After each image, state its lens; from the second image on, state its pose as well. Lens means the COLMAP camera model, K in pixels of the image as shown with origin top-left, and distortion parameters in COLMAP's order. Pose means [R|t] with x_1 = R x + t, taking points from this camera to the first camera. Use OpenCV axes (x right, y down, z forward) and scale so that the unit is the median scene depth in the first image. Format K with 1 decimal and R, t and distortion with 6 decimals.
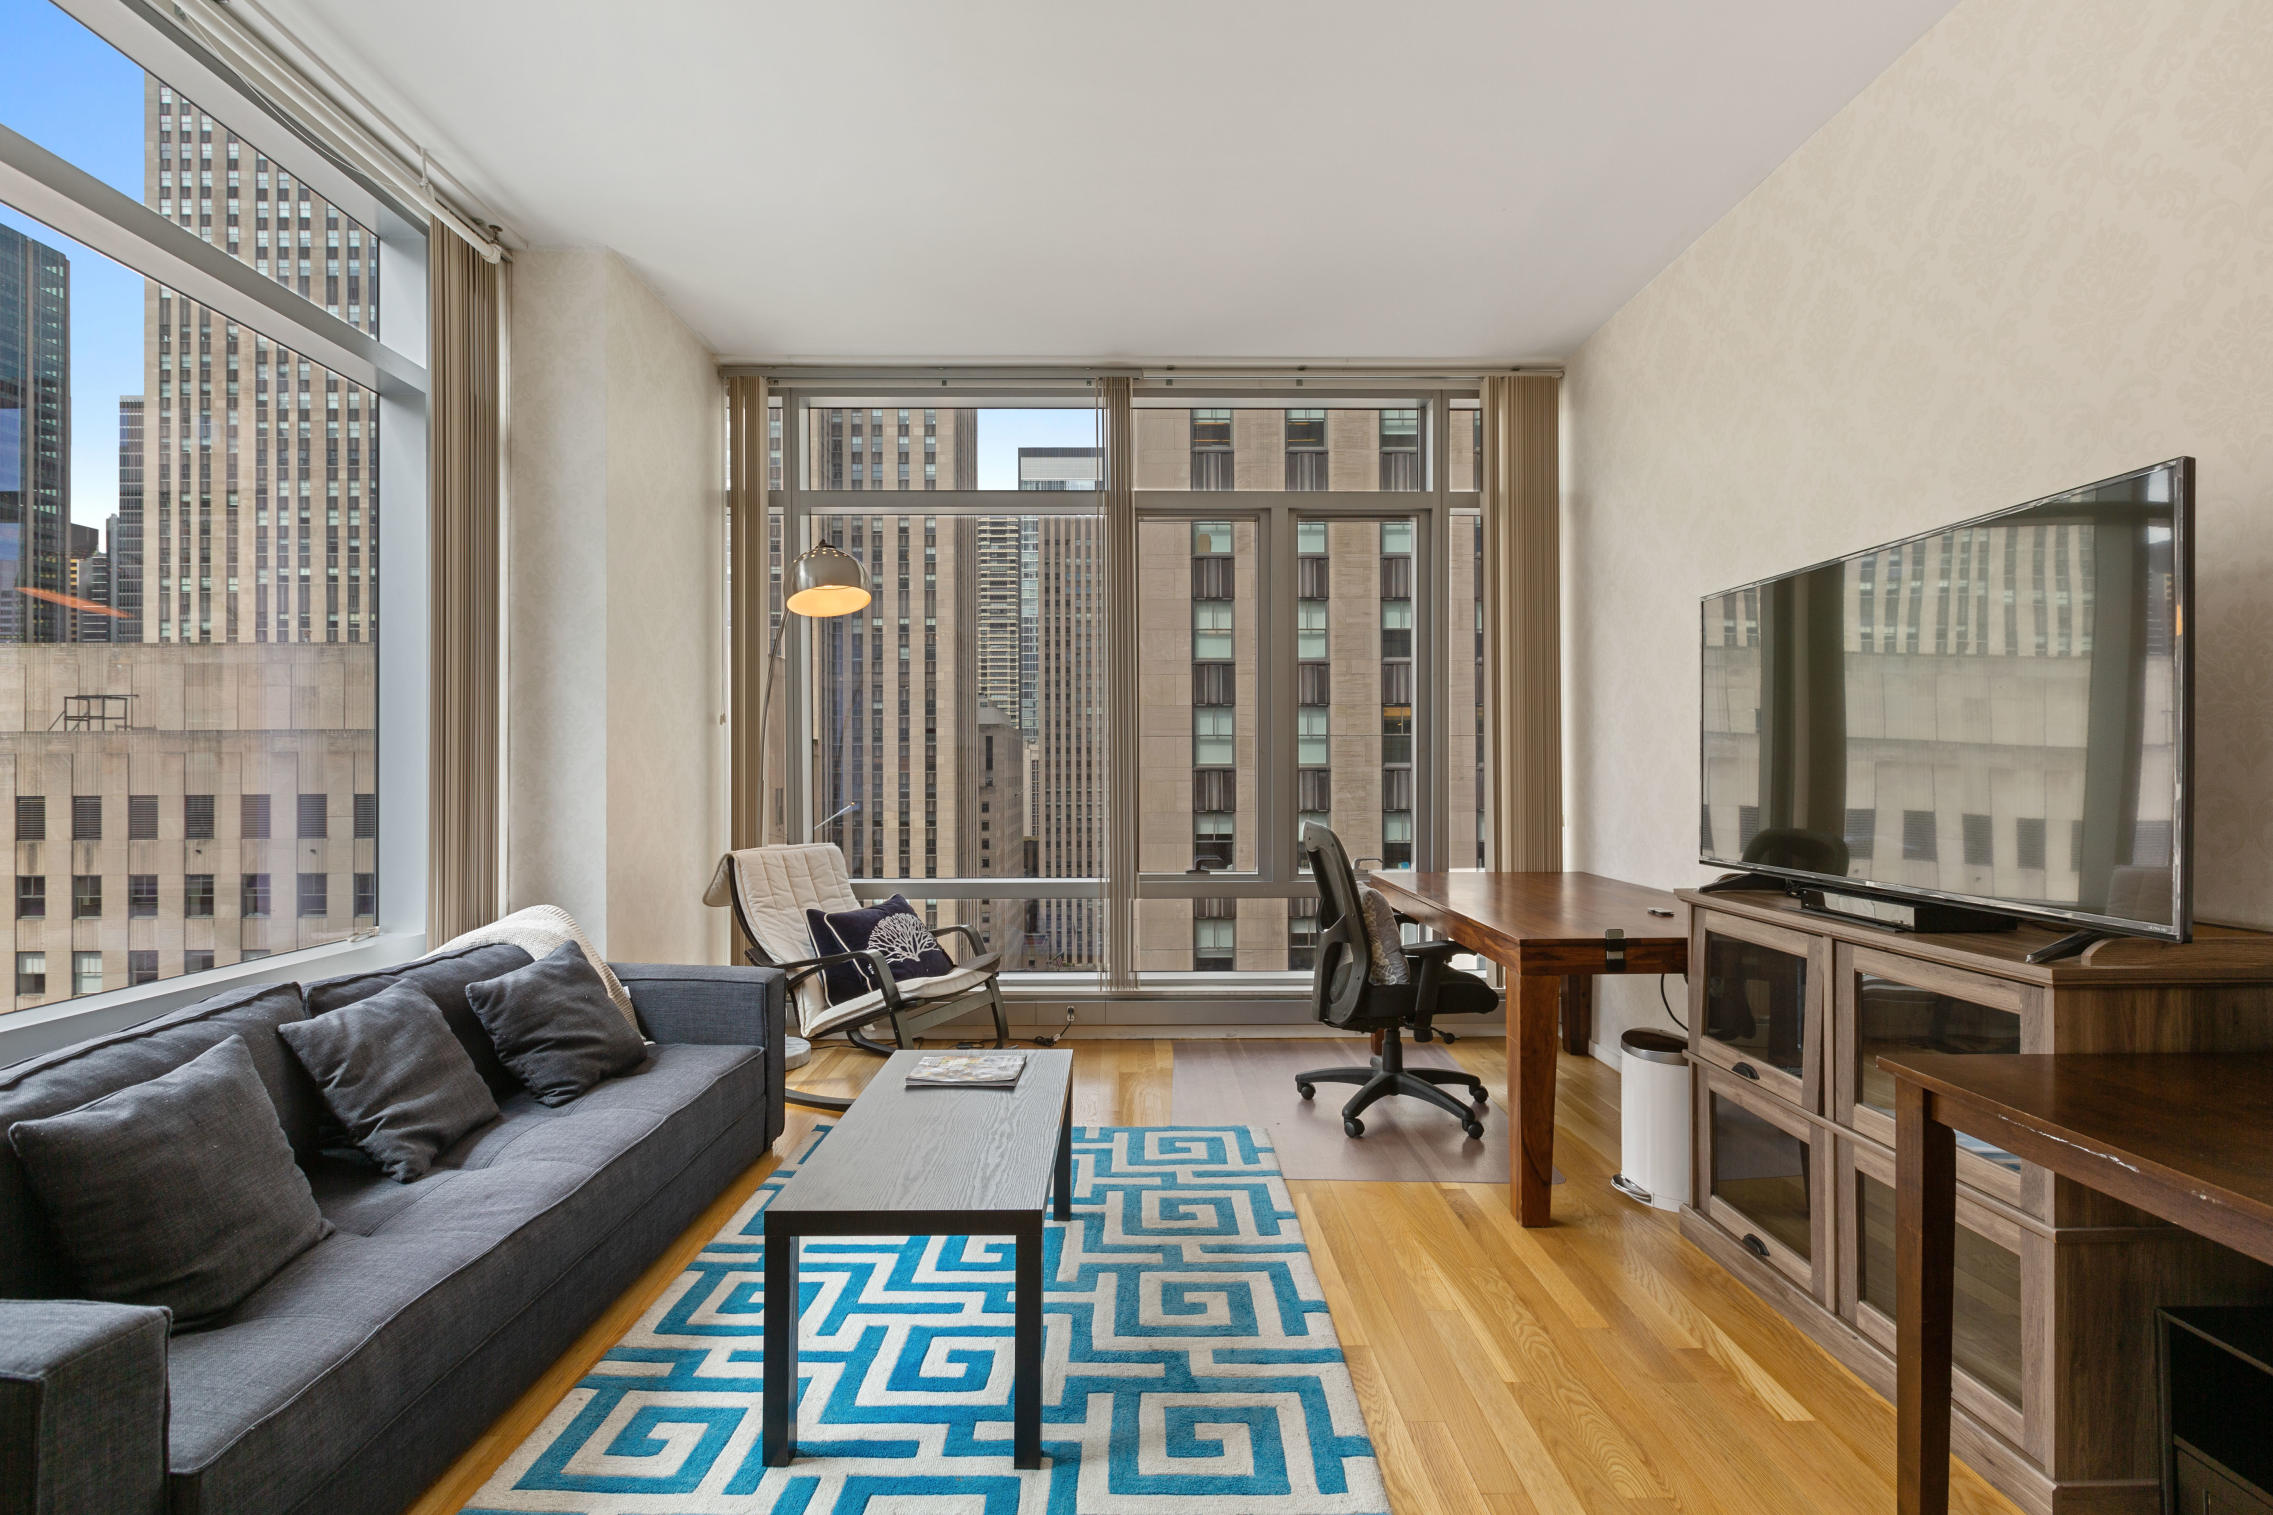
lens RADIAL K [[998.9, 0, 1139.8], [0, 998.9, 753.5], [0, 0, 1]] dist [0.000478, 0.000368]
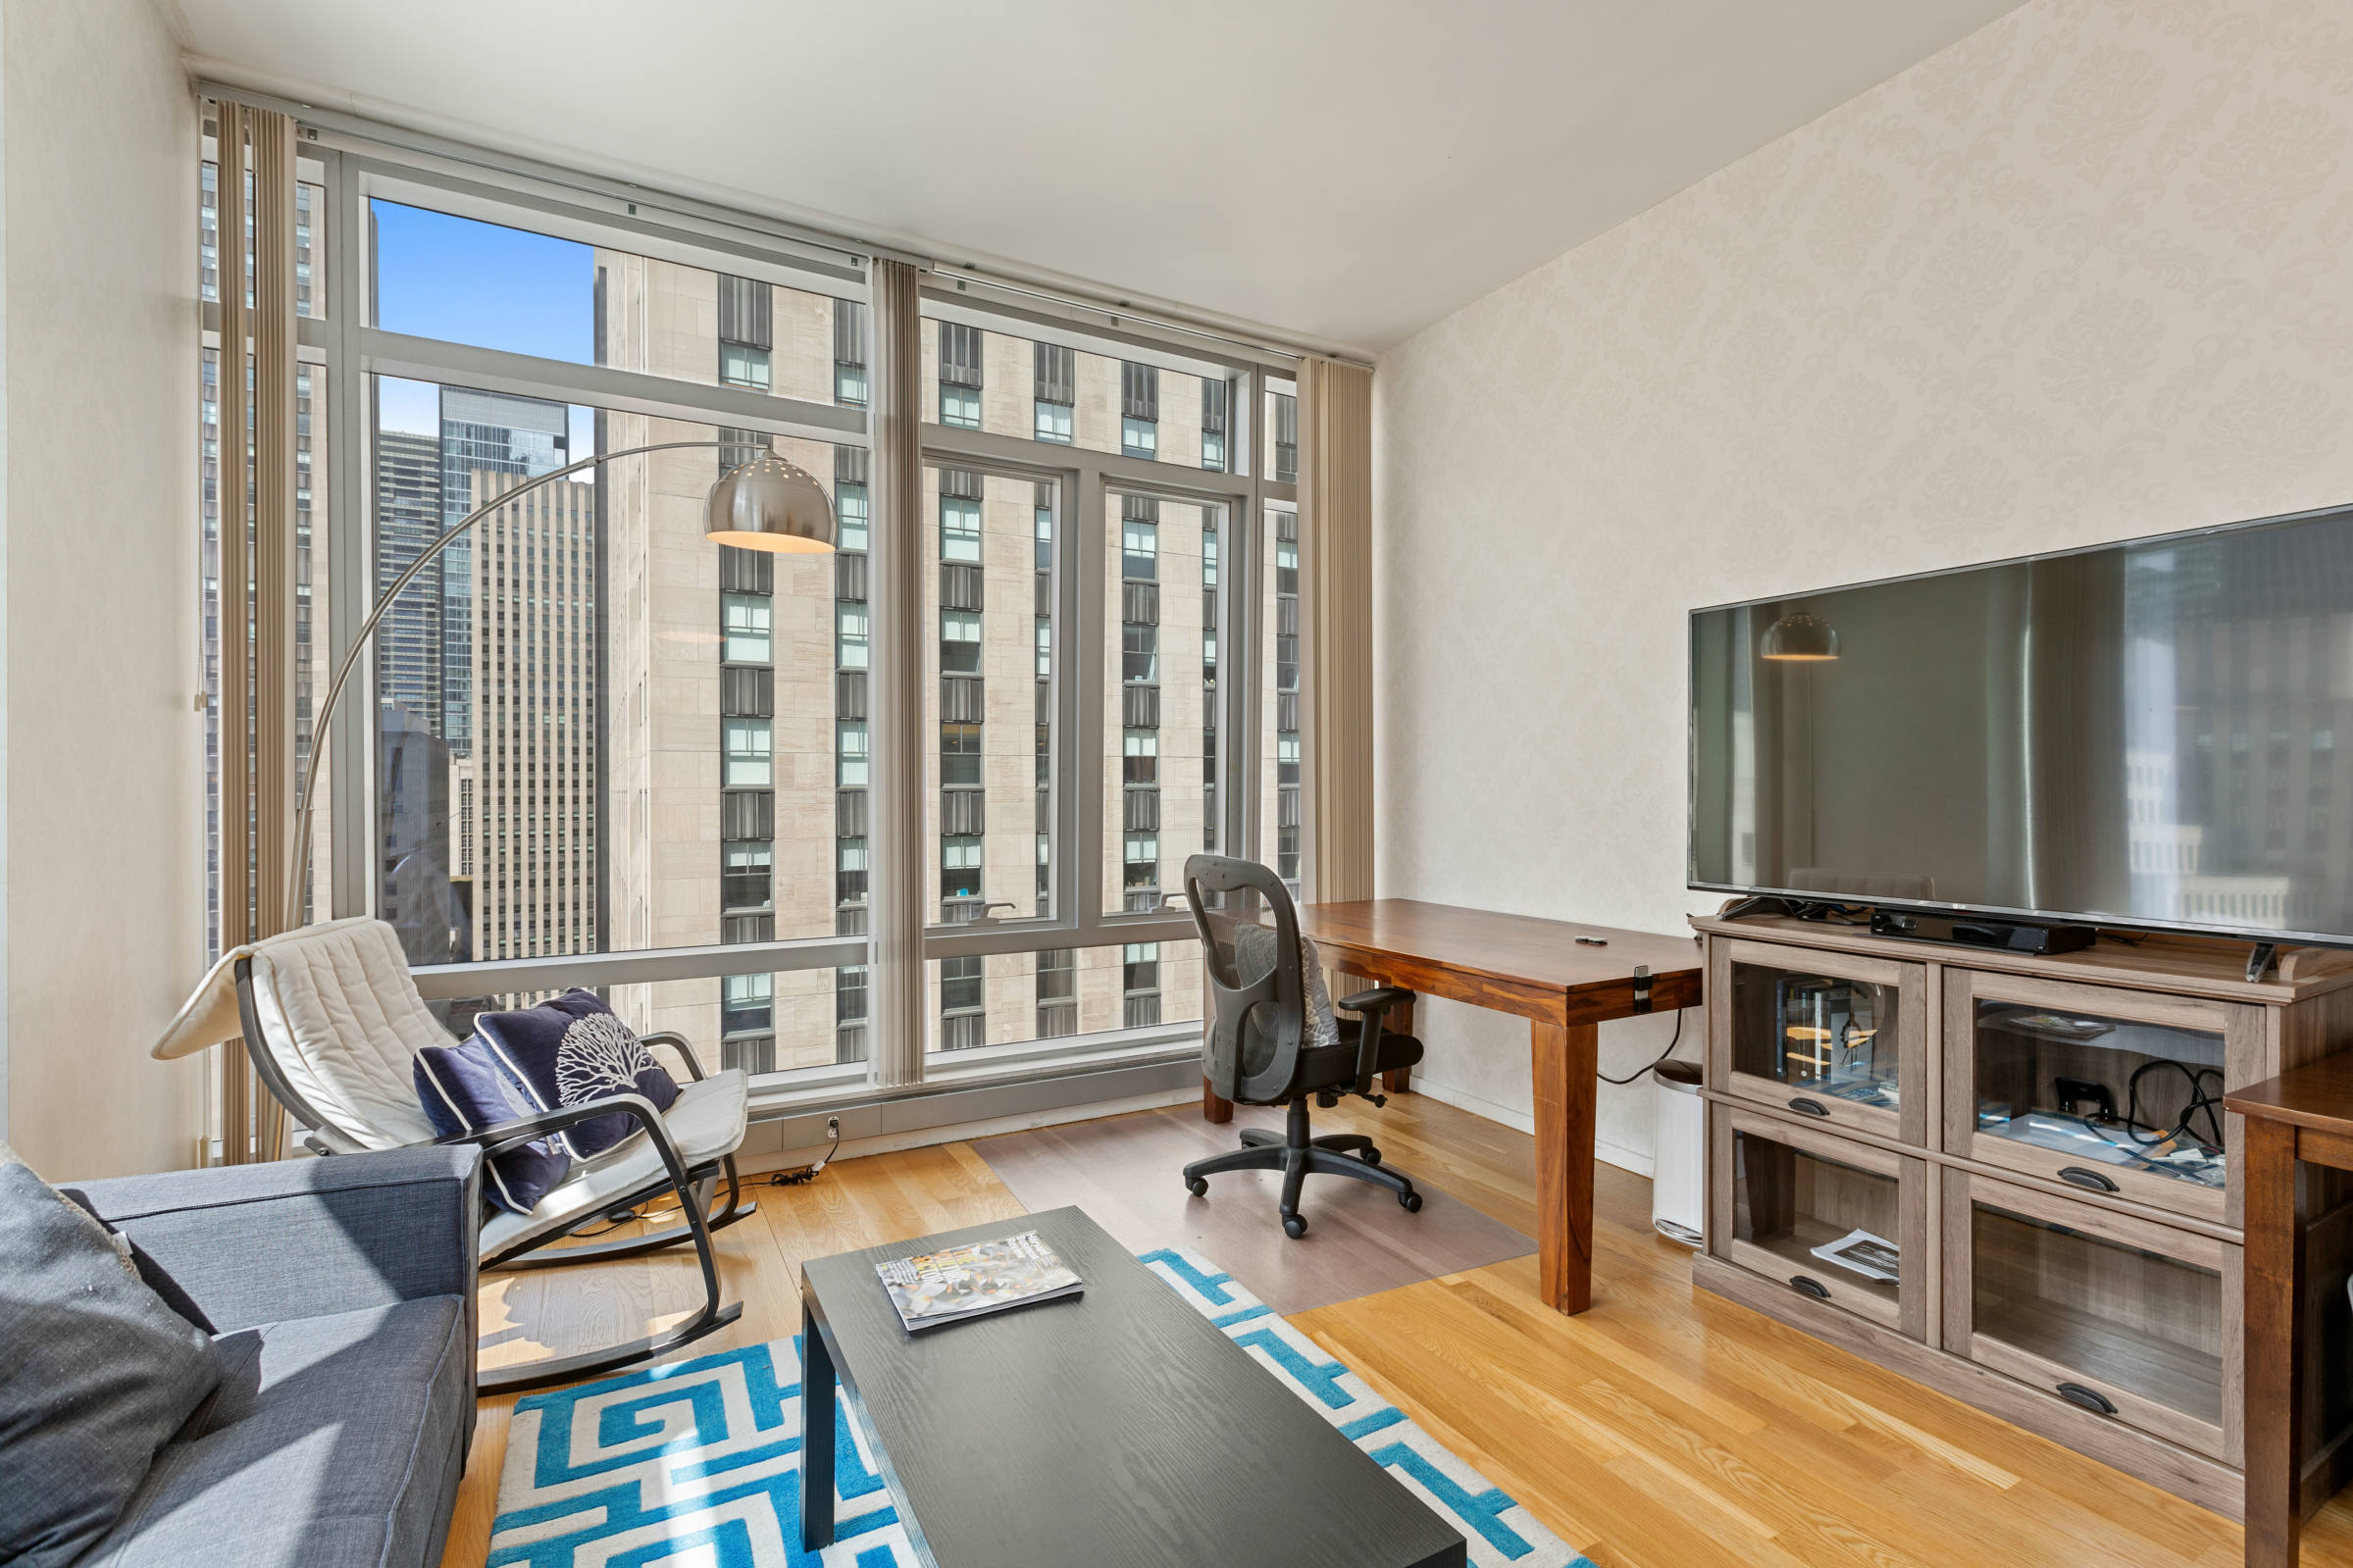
lens RADIAL K [[1056.8, 0, 1176.5], [0, 1056.8, 784.0], [0, 0, 1]] dist [-0.000740, 0.000295]
pose [[0.883061, 0.004387, 0.469237, -0.341487], [-0.008608, 0.999939, 0.006850, 0.006609], [-0.469178, -0.010088, 0.883046, 0.340304]]
